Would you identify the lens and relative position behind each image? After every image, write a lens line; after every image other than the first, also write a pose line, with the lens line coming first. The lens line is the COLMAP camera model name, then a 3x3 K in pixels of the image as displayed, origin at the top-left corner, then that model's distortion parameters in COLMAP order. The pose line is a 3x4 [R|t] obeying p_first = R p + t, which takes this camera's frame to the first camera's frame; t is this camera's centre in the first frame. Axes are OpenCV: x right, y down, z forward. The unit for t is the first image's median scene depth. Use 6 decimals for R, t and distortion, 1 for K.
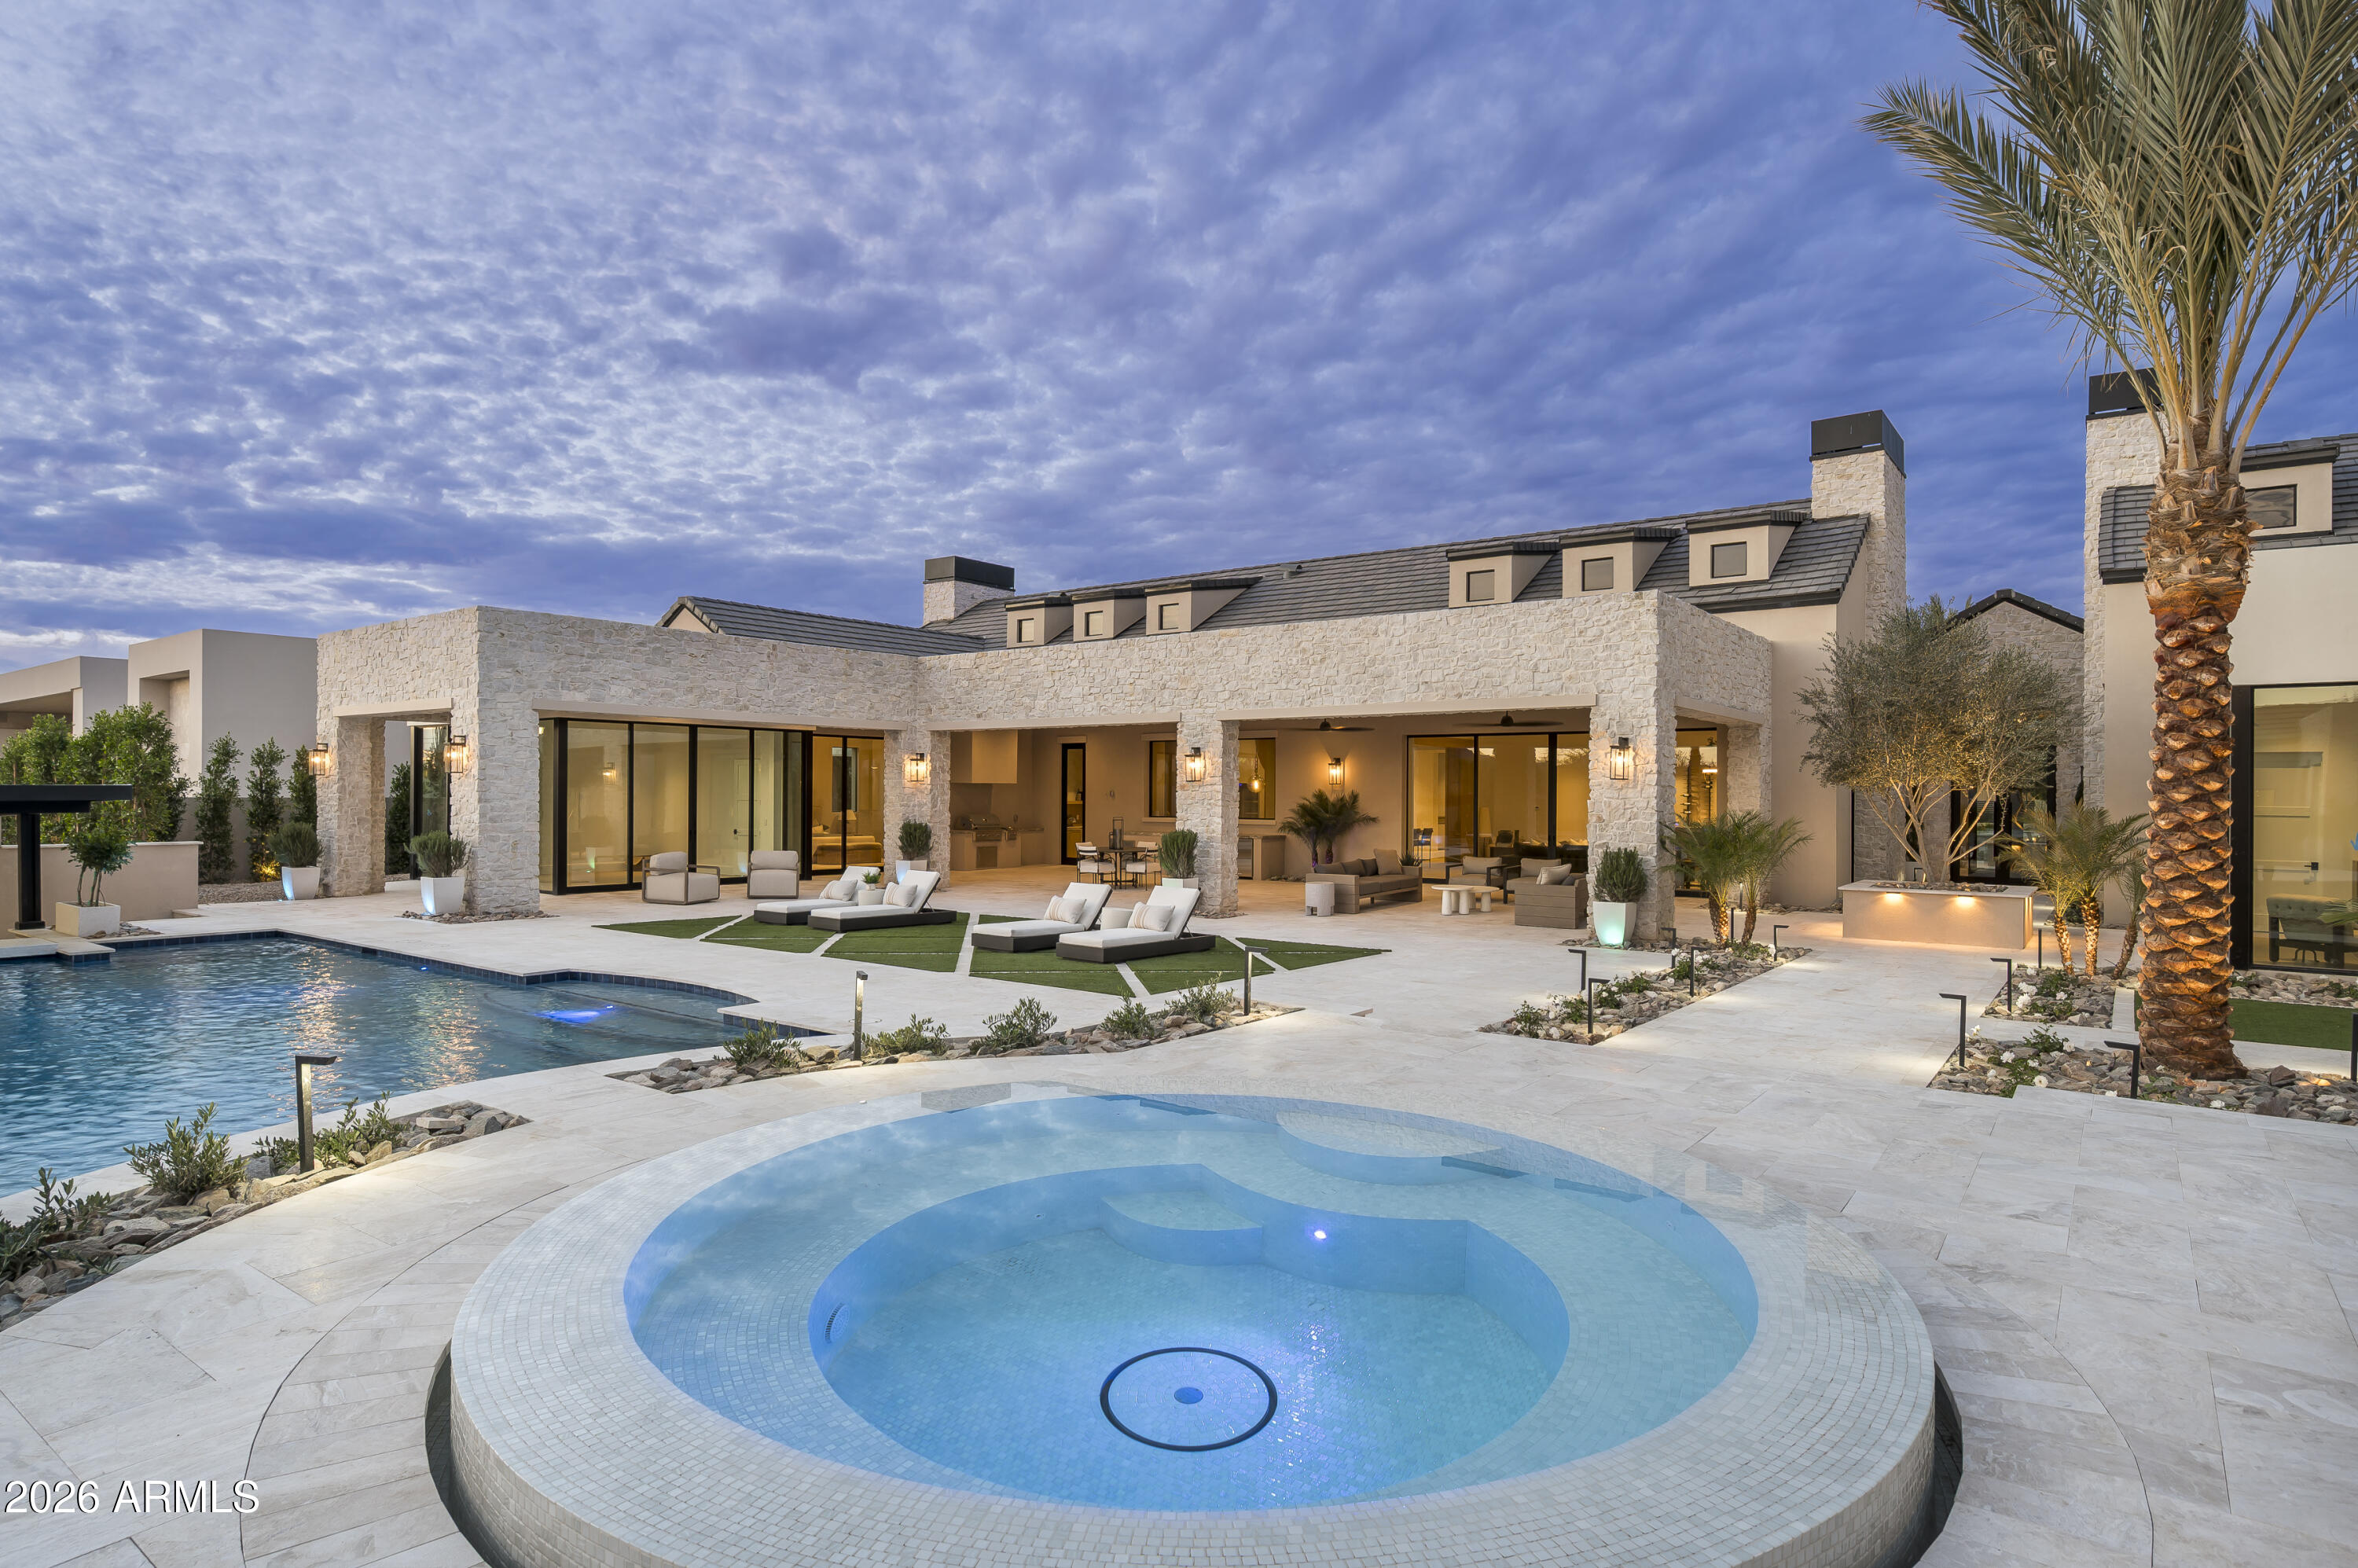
lens RADIAL K [[1301.6, 0, 1152.6], [0, 1301.6, 801.6], [0, 0, 1]] dist [0.001573, 0.000267]
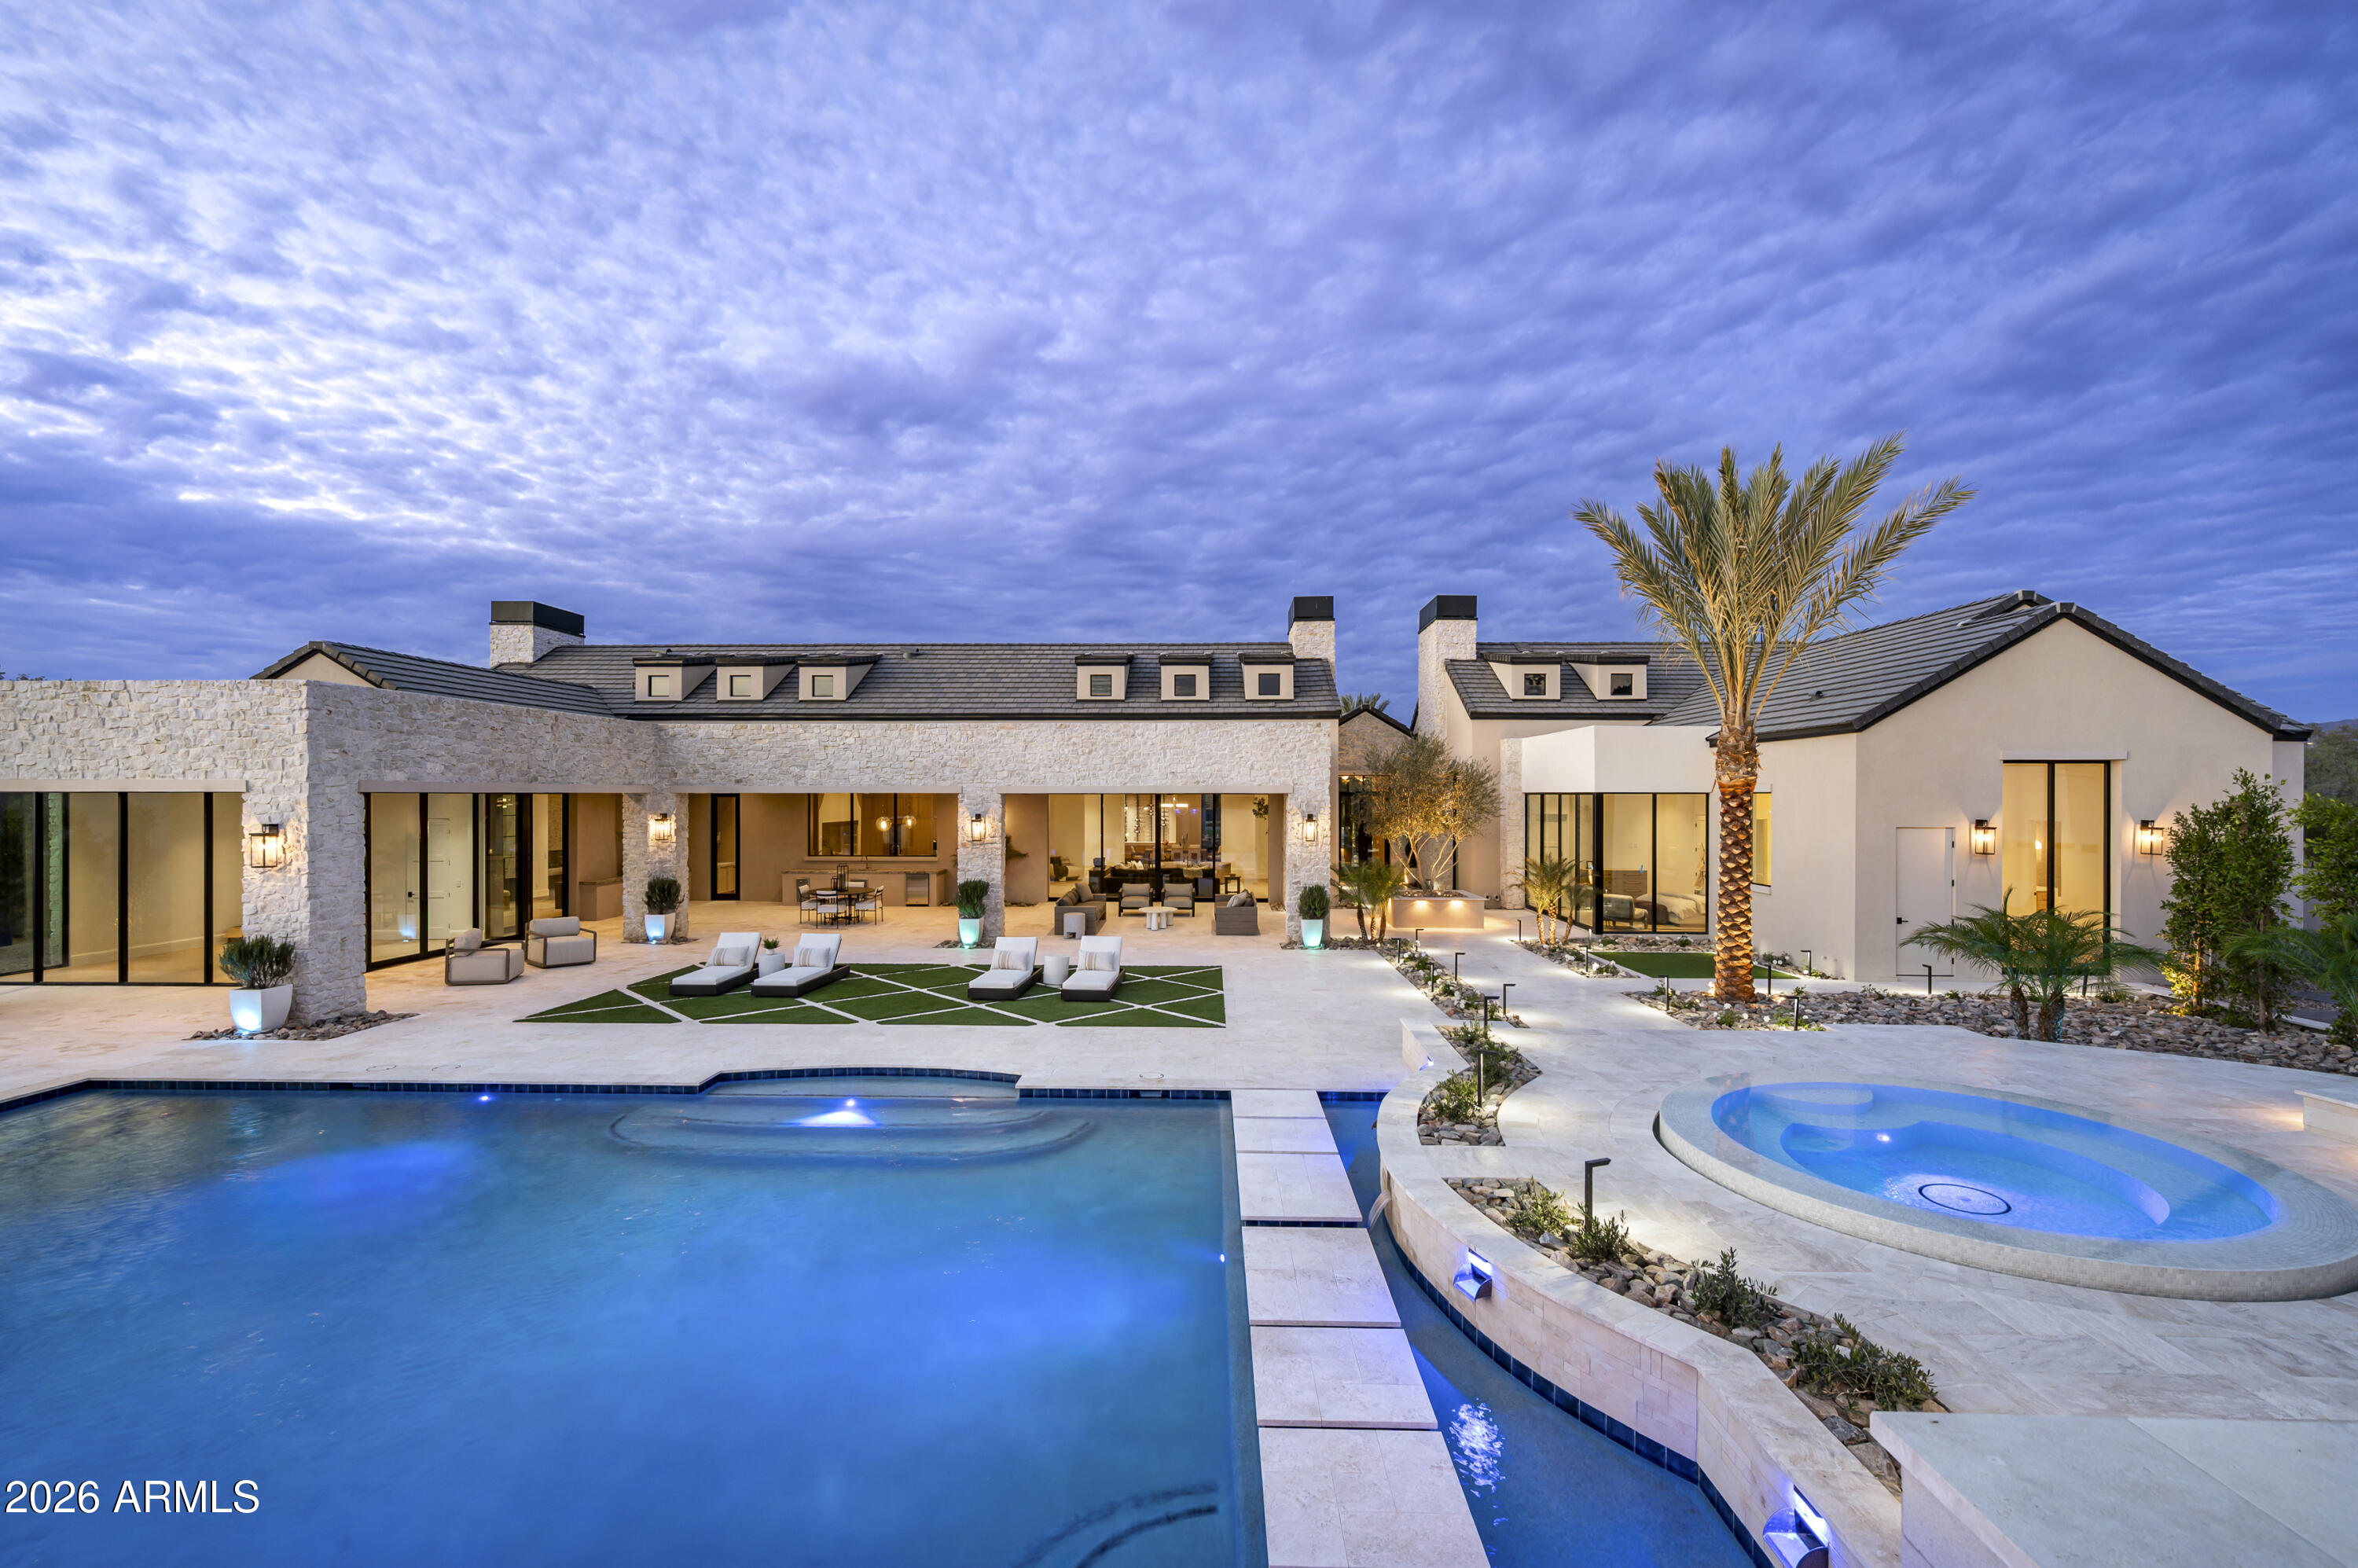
lens RADIAL K [[1041.5, 0, 1177.3], [0, 1041.5, 793.4], [0, 0, 1]] dist [0.005372, 0.000872]
pose [[0.809869, -0.007052, 0.586569, -0.372045], [0.007705, 0.999969, 0.001385, -0.056314], [-0.586561, 0.003398, 0.809898, 0.052391]]
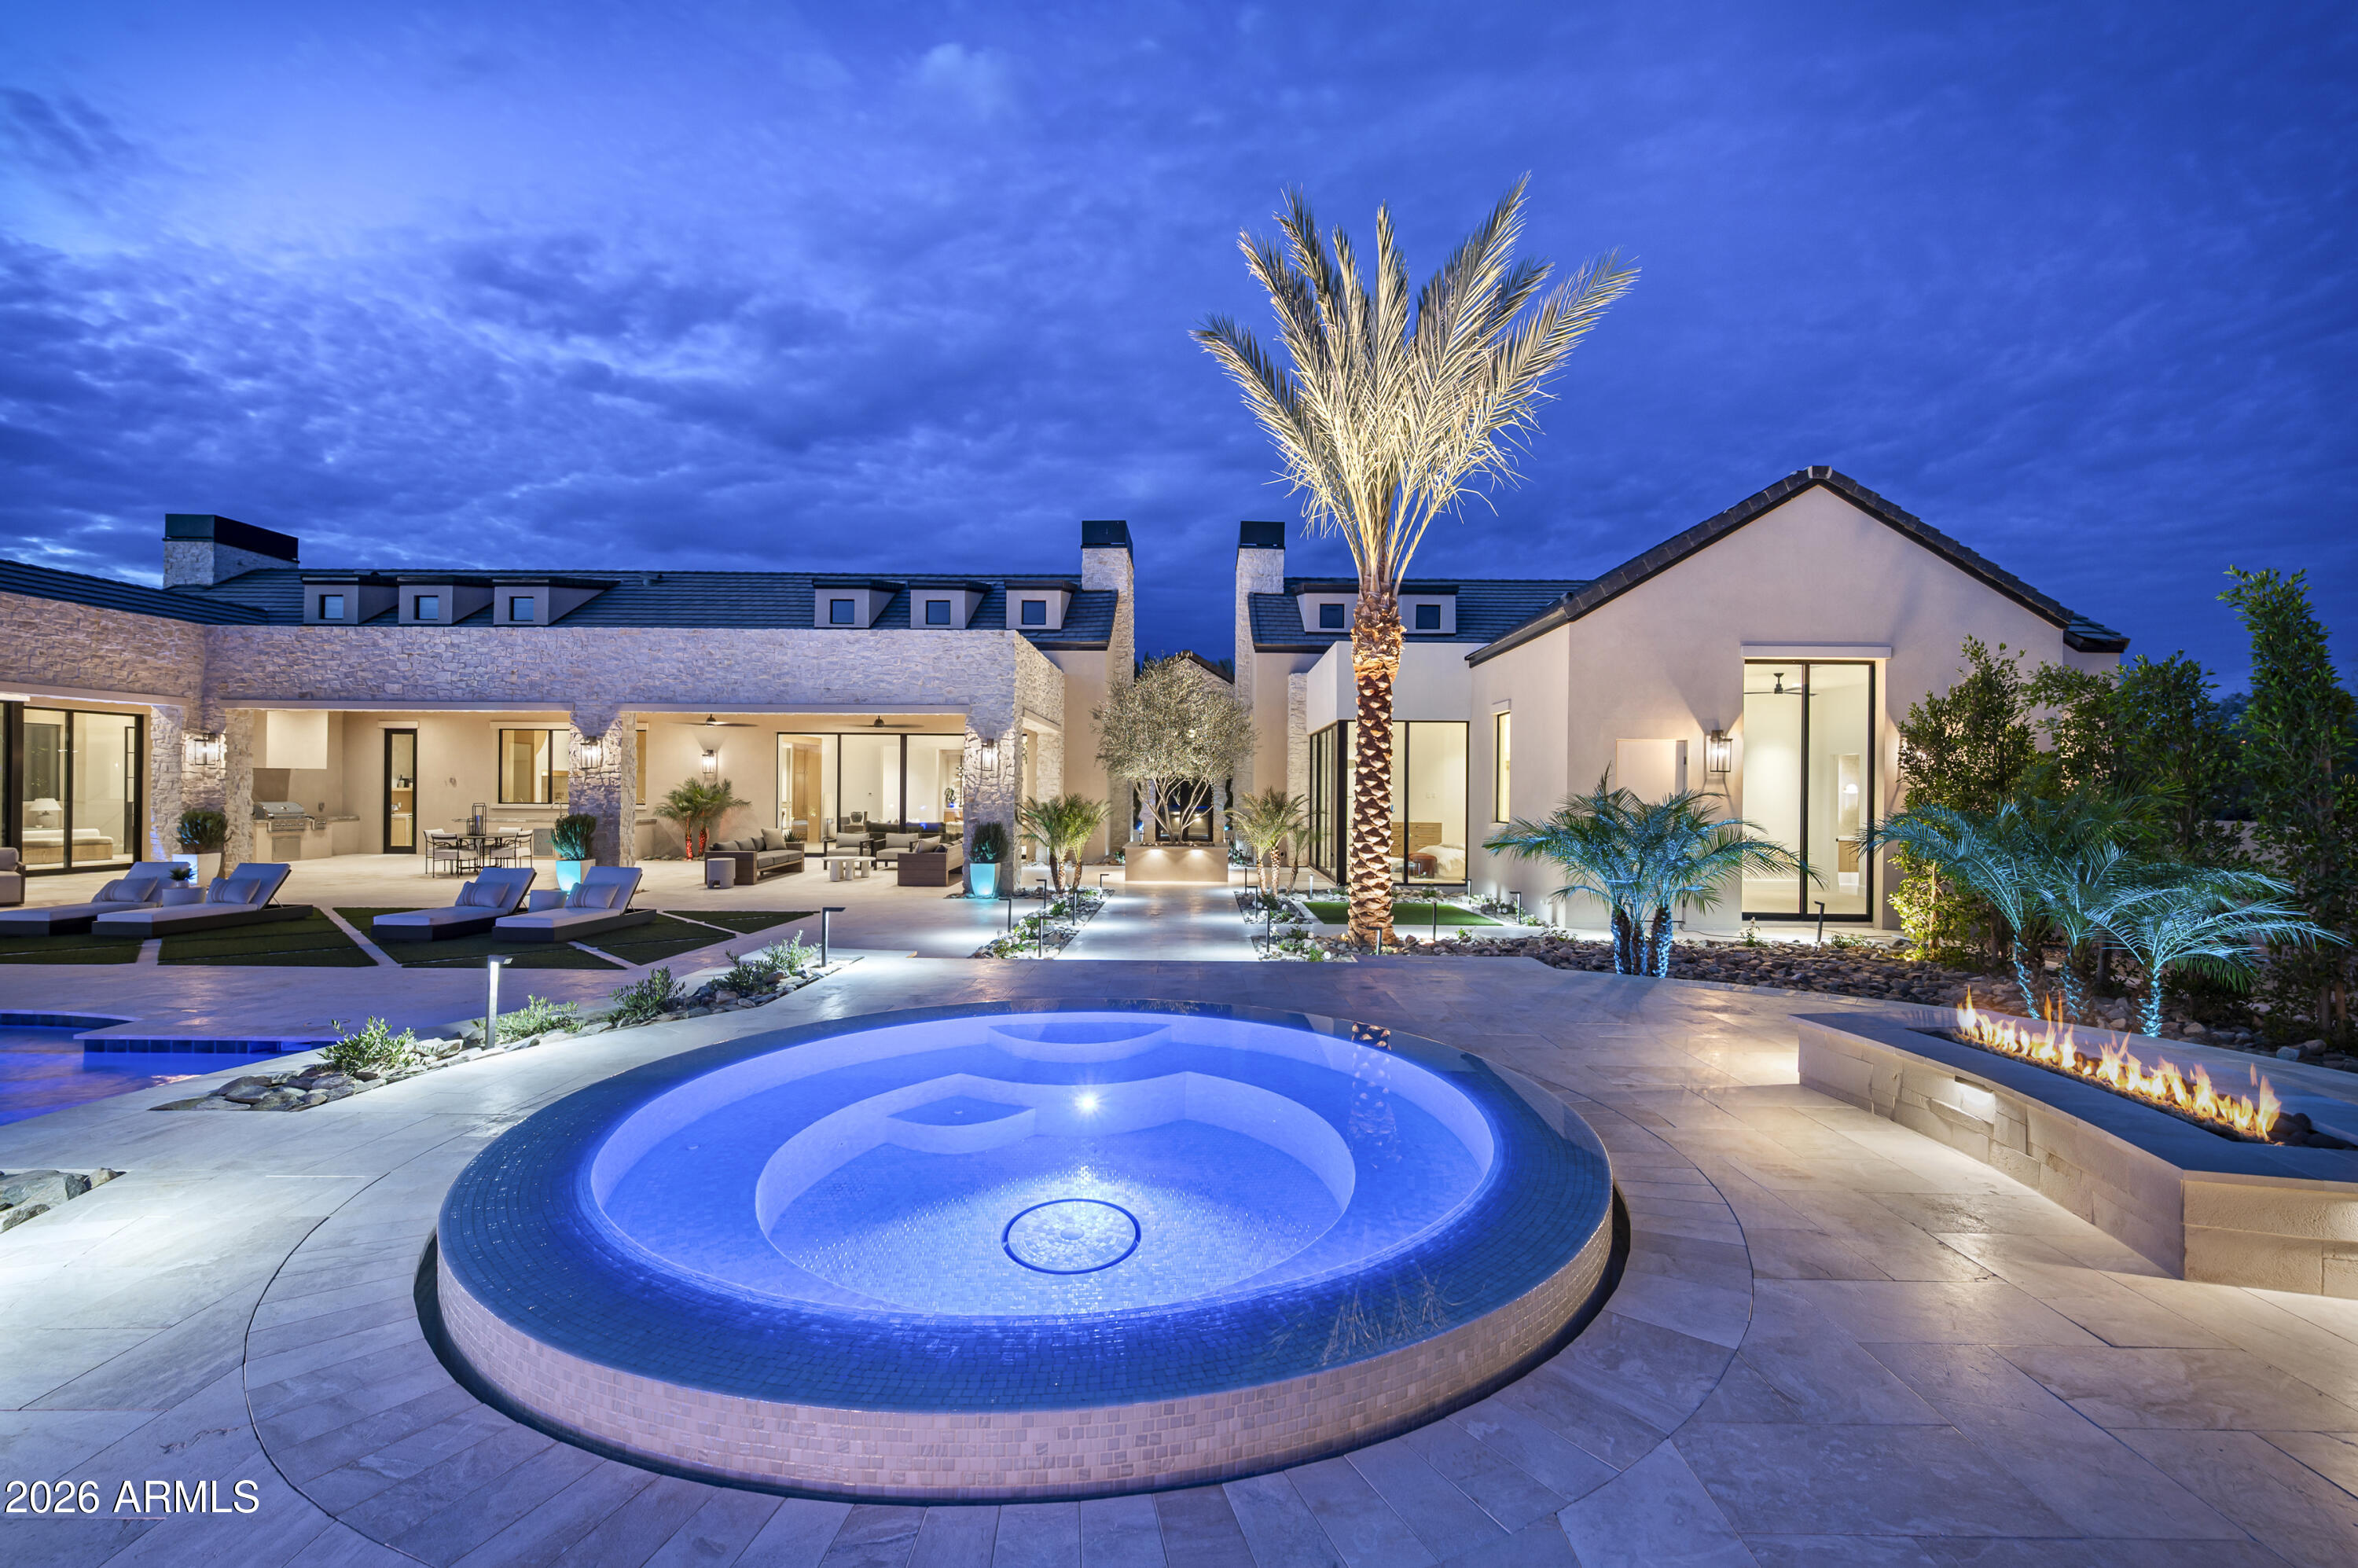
lens RADIAL K [[1041.5, 0, 1200.7], [0, 1041.5, 787.4], [0, 0, 1]] dist [0.005372, 0.000872]
pose [[0.794970, 0.002844, 0.606642, -0.080692], [-0.000616, 0.999992, -0.003880, 0.002892], [-0.606649, 0.002711, 0.794965, 0.020653]]
